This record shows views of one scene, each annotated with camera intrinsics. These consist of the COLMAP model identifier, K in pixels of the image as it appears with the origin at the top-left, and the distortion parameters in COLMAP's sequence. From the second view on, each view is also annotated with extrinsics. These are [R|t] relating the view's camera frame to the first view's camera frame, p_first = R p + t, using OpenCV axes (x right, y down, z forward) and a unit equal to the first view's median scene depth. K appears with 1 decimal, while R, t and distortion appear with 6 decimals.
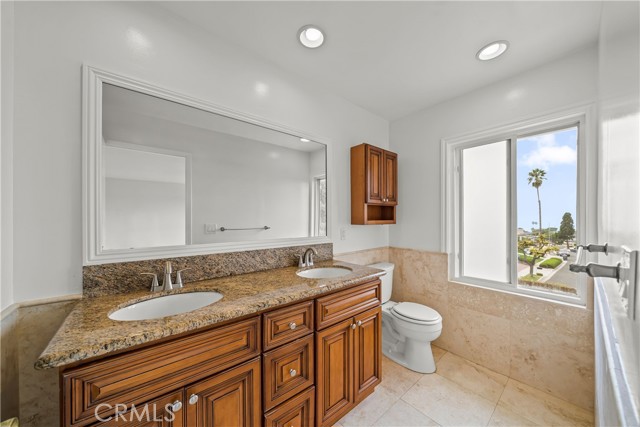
lens RADIAL K [[225.7, 0, 317.1], [0, 225.7, 211.4], [0, 0, 1]] dist [-0.000899, -0.000113]
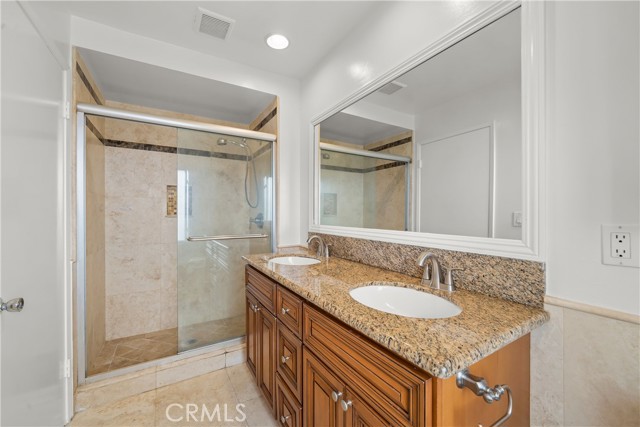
lens RADIAL K [[262.0, 0, 320.0], [0, 262.0, 213.5], [0, 0, 1]] dist [-0.001585, -0.000095]
pose [[-0.159709, 0.005636, -0.987148, 0.723733], [0.035189, 0.999381, 0.000012, 0.070504], [0.986537, -0.034735, -0.159808, 1.004443]]
